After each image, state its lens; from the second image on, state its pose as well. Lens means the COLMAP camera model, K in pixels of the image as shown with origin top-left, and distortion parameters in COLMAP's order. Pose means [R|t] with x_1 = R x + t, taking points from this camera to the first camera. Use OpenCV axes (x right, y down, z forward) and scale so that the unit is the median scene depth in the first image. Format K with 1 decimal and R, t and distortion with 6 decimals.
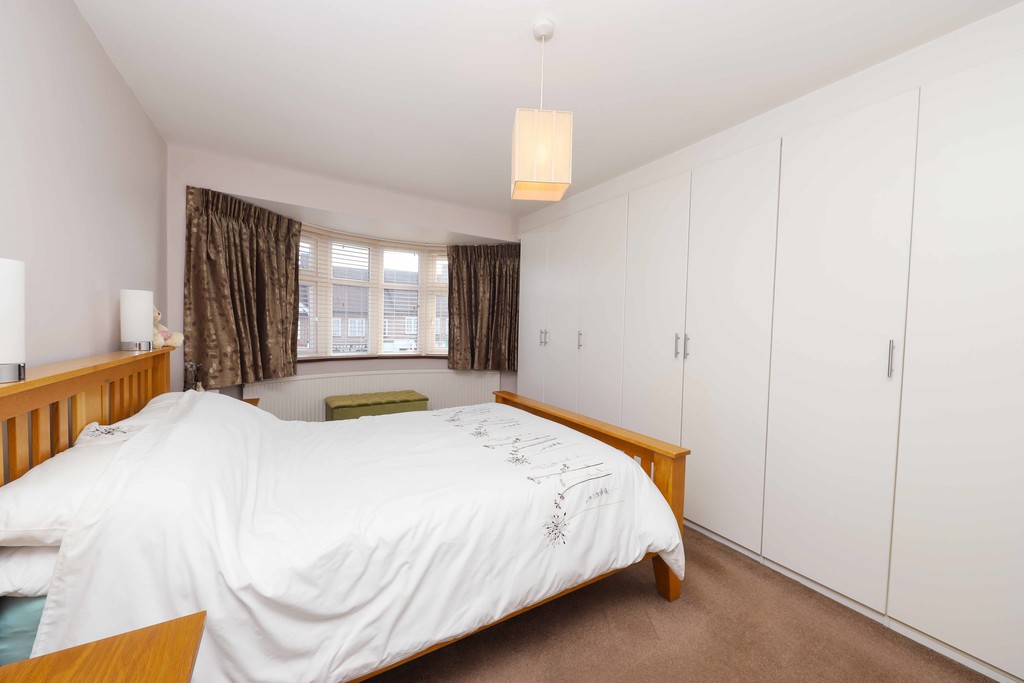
lens RADIAL K [[375.4, 0, 513.2], [0, 375.4, 341.0], [0, 0, 1]] dist [-0.002214, -0.000306]
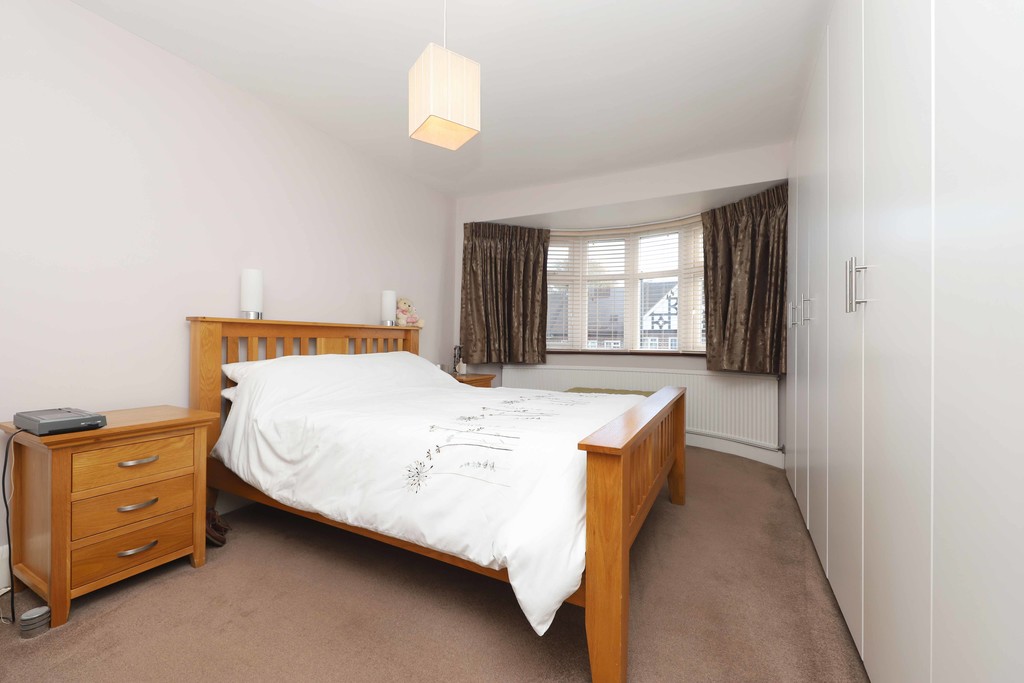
lens RADIAL K [[422.5, 0, 508.8], [0, 422.5, 340.0], [0, 0, 1]] dist [0.011048, 0.000065]
pose [[0.506232, -0.023340, -0.862081, 0.548202], [-0.029368, 0.998587, -0.044281, 0.092704], [0.861897, 0.047734, 0.504832, 0.302273]]
